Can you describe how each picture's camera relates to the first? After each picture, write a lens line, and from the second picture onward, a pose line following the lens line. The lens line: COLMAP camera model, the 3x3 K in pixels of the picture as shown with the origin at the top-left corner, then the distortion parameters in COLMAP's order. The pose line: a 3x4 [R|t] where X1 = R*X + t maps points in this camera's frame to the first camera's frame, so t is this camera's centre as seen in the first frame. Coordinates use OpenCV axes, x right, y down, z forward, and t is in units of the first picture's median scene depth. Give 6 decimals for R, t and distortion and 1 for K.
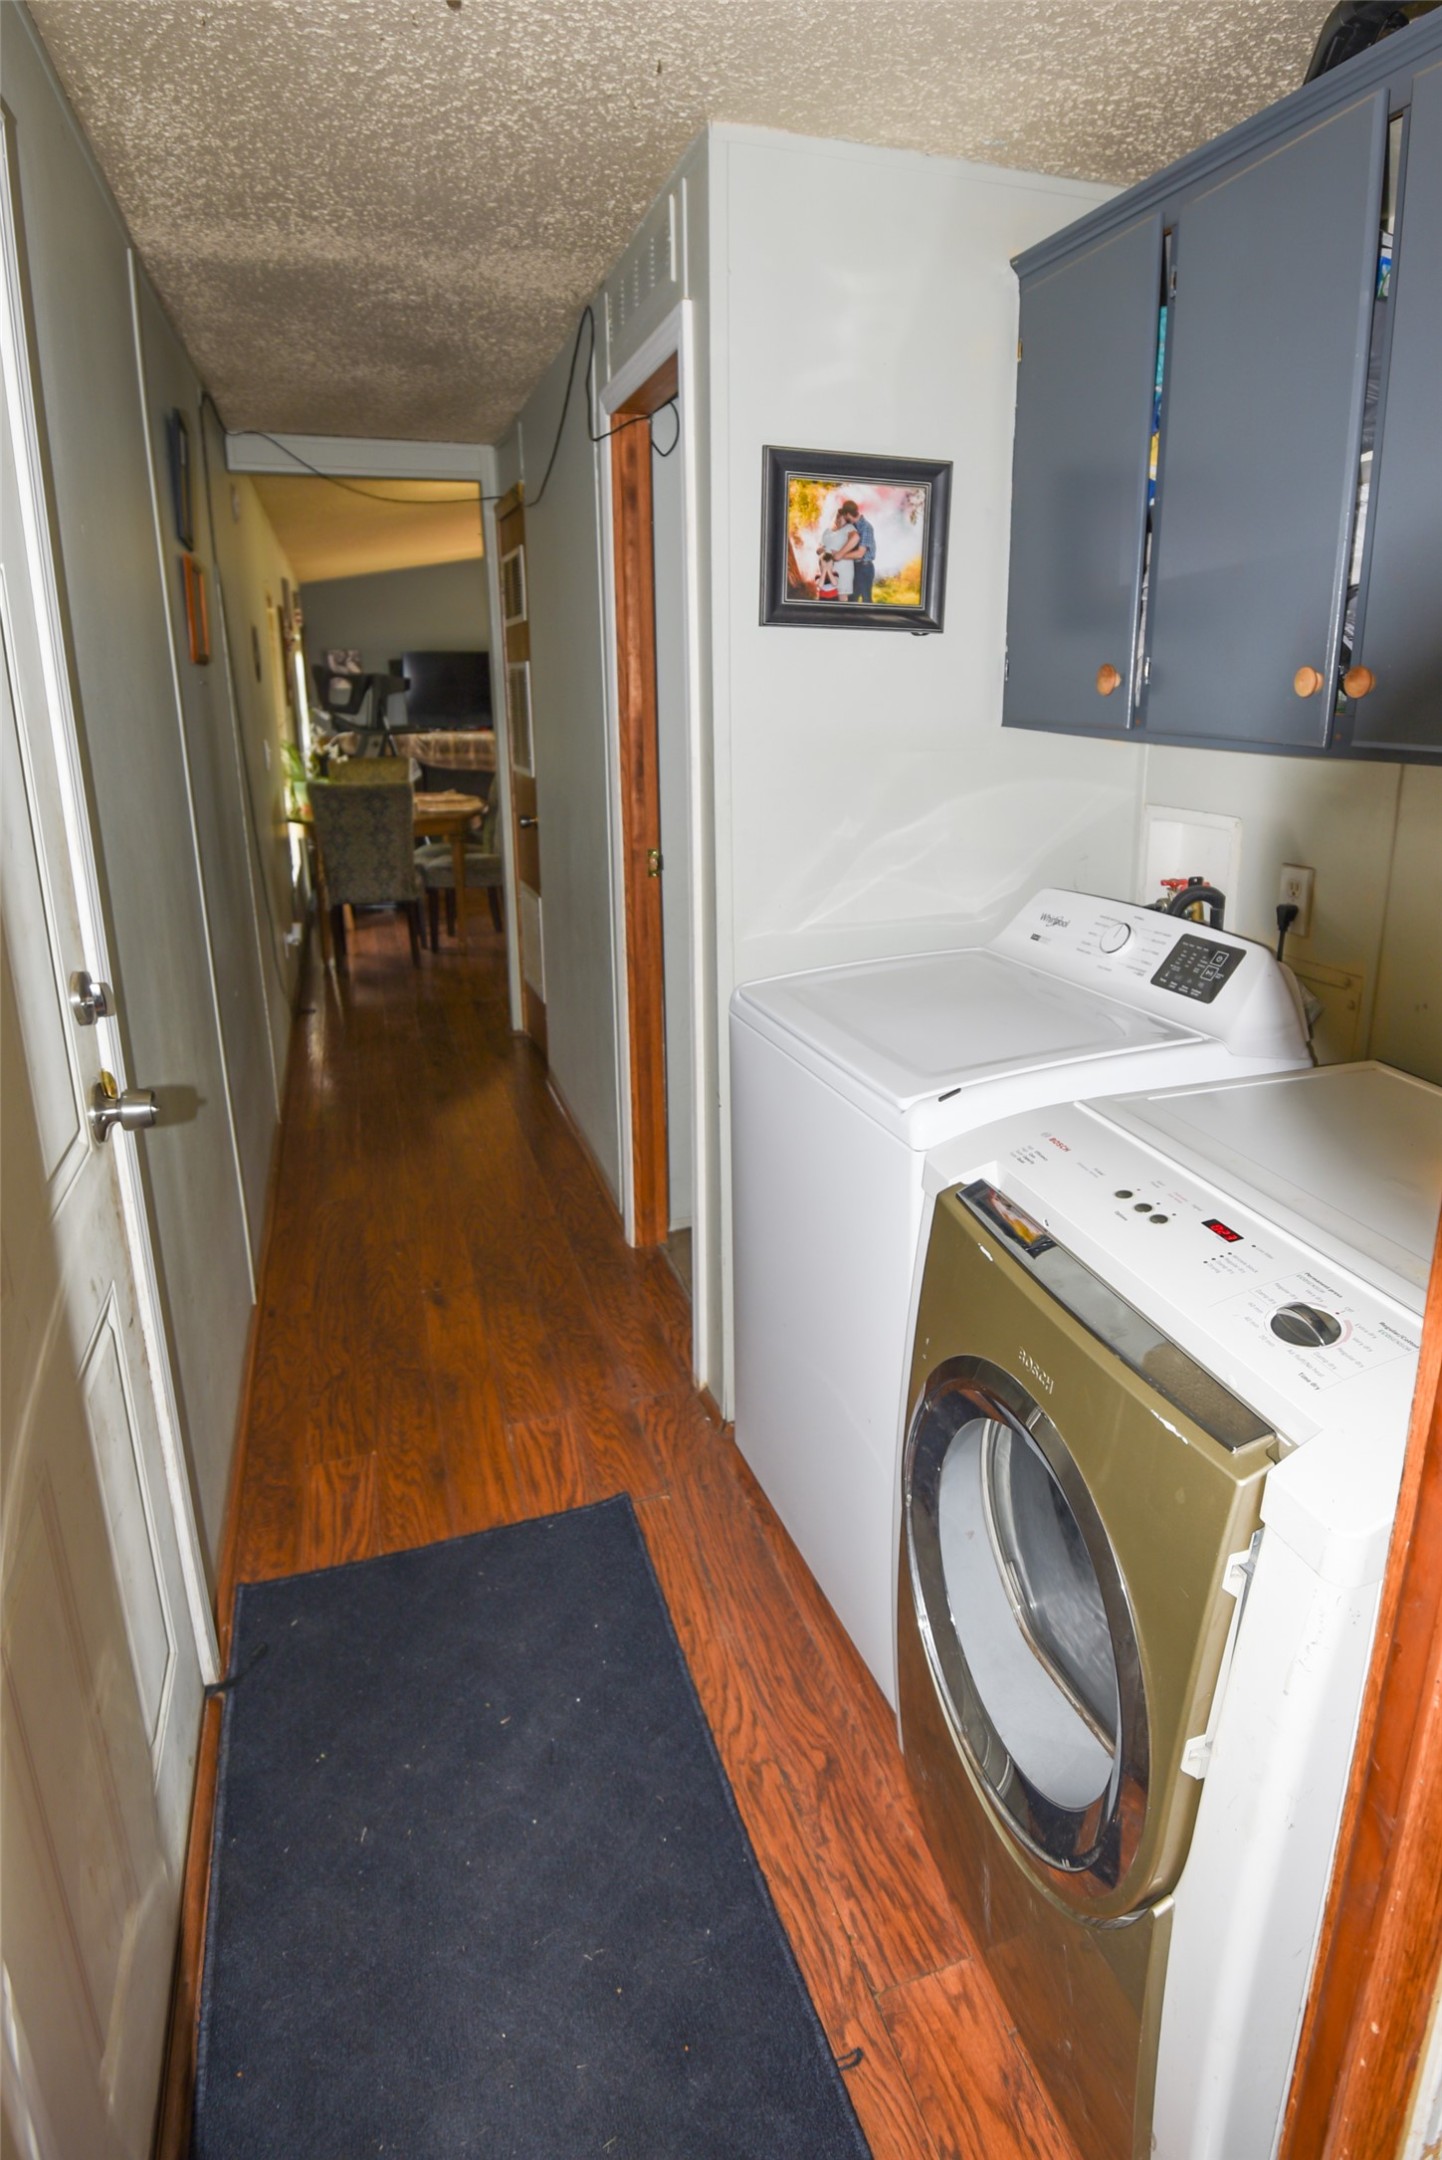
lens RADIAL K [[1060.8, 0, 721.0], [0, 1060.8, 1080.0], [0, 0, 1]] dist [-0.001881, -0.000592]
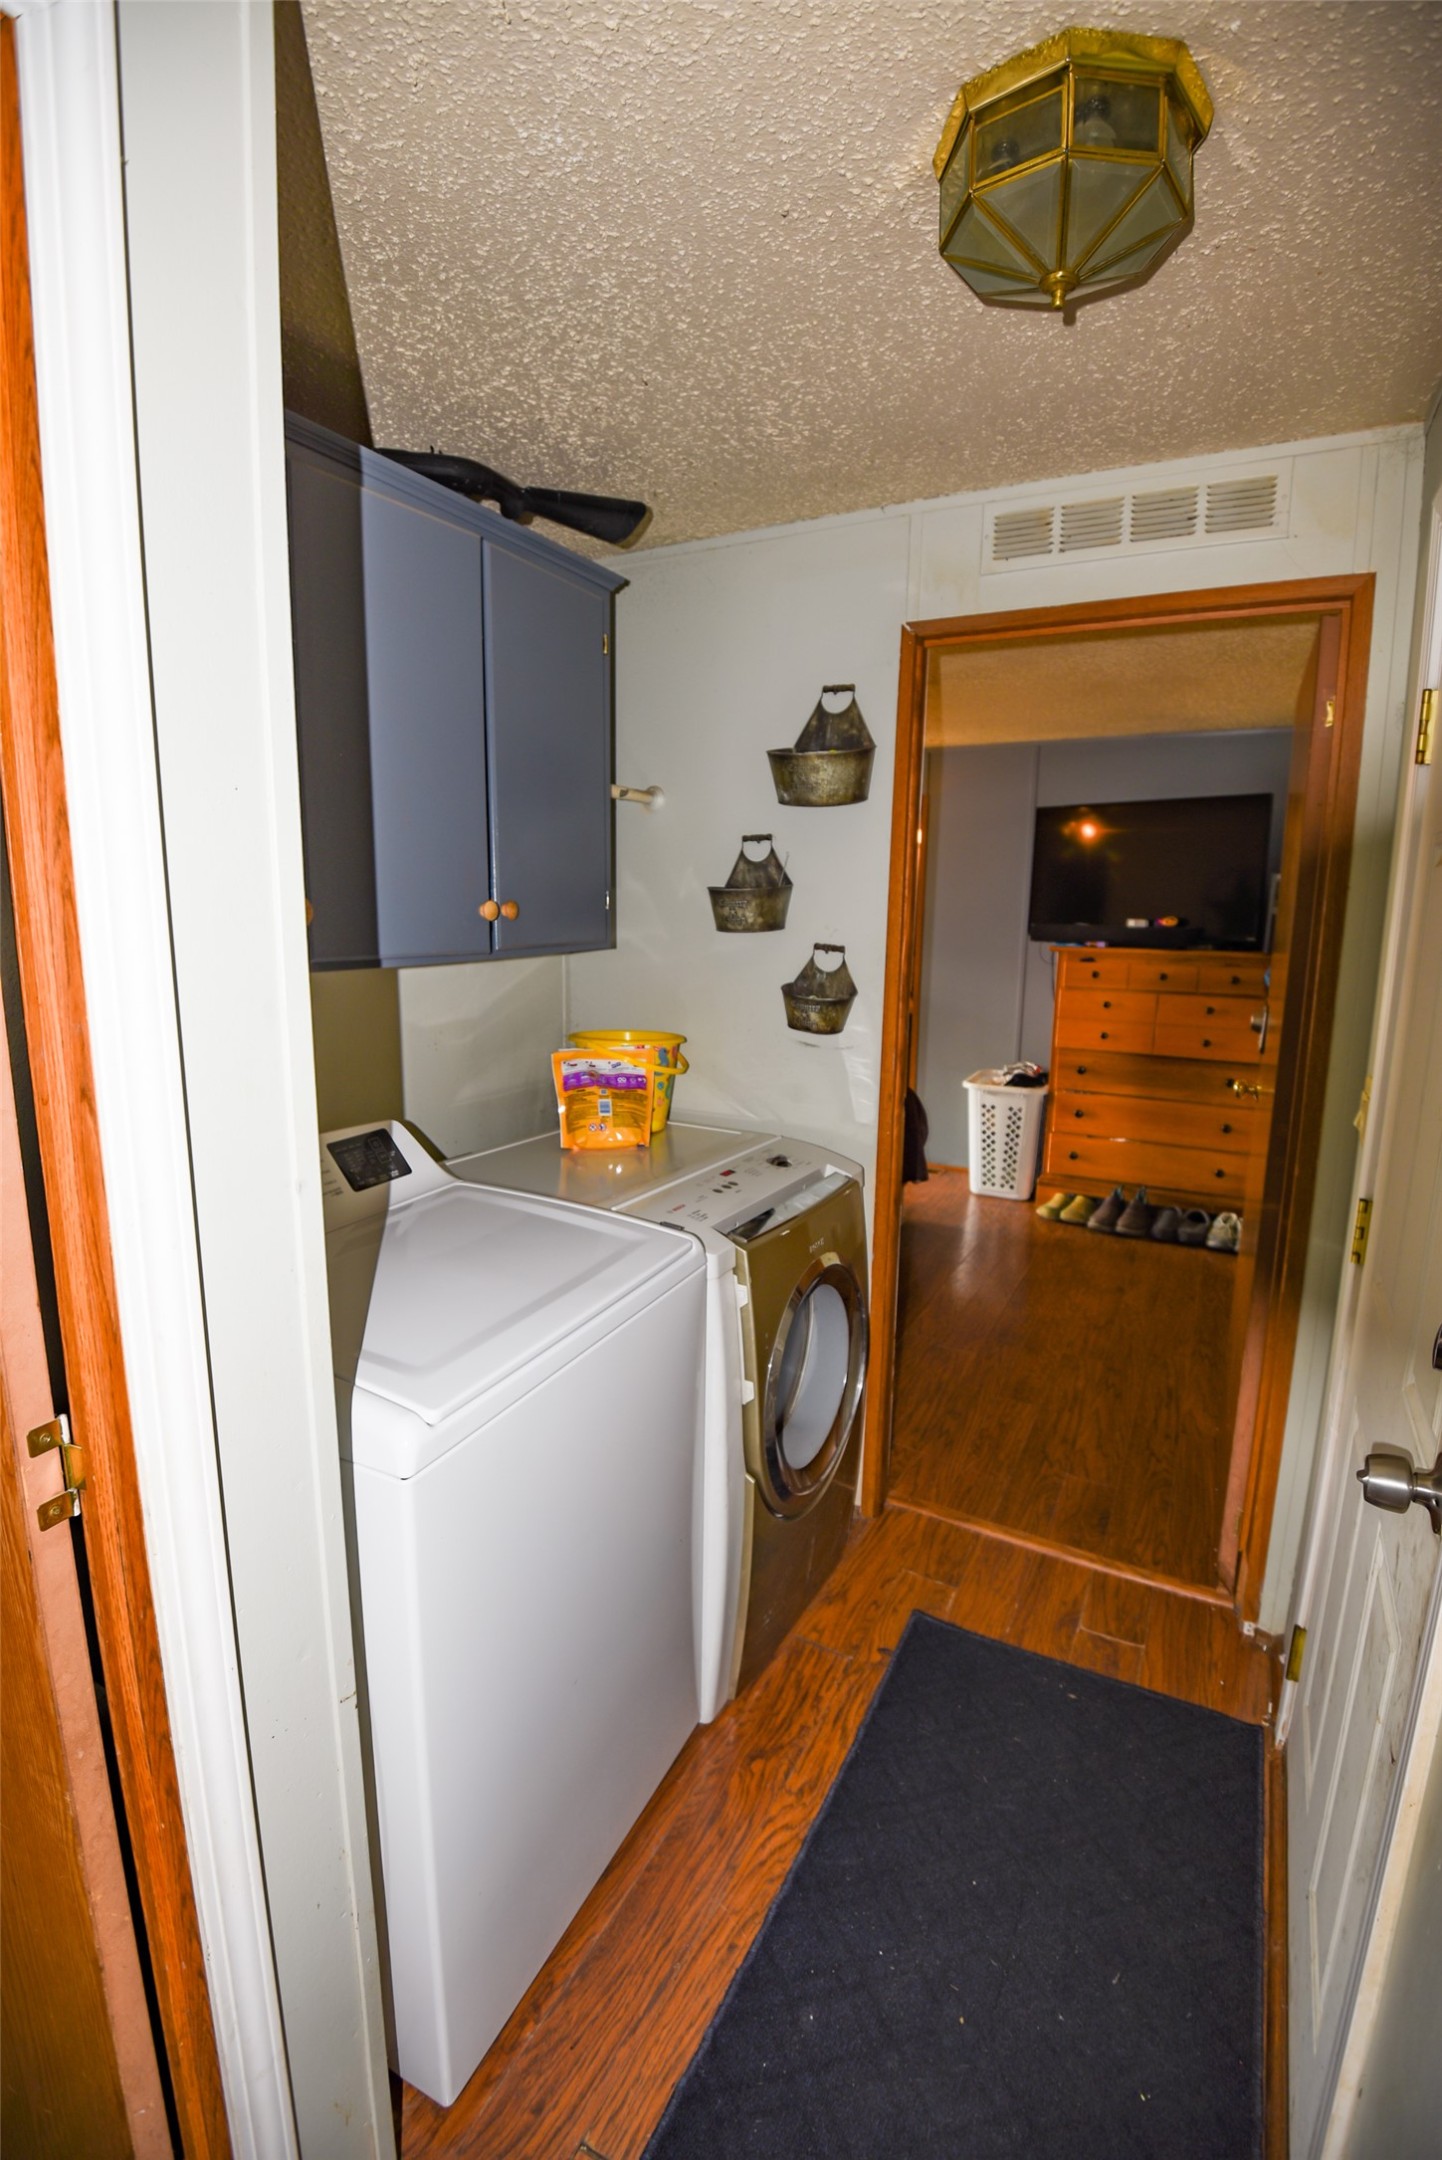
lens RADIAL K [[1060.8, 0, 721.0], [0, 1060.8, 1080.0], [0, 0, 1]] dist [-0.001881, -0.000592]
pose [[-0.685012, -0.137440, 0.715450, -0.708988], [0.256608, 0.873591, 0.413511, -0.631163], [-0.681844, 0.466850, -0.563152, 1.463386]]
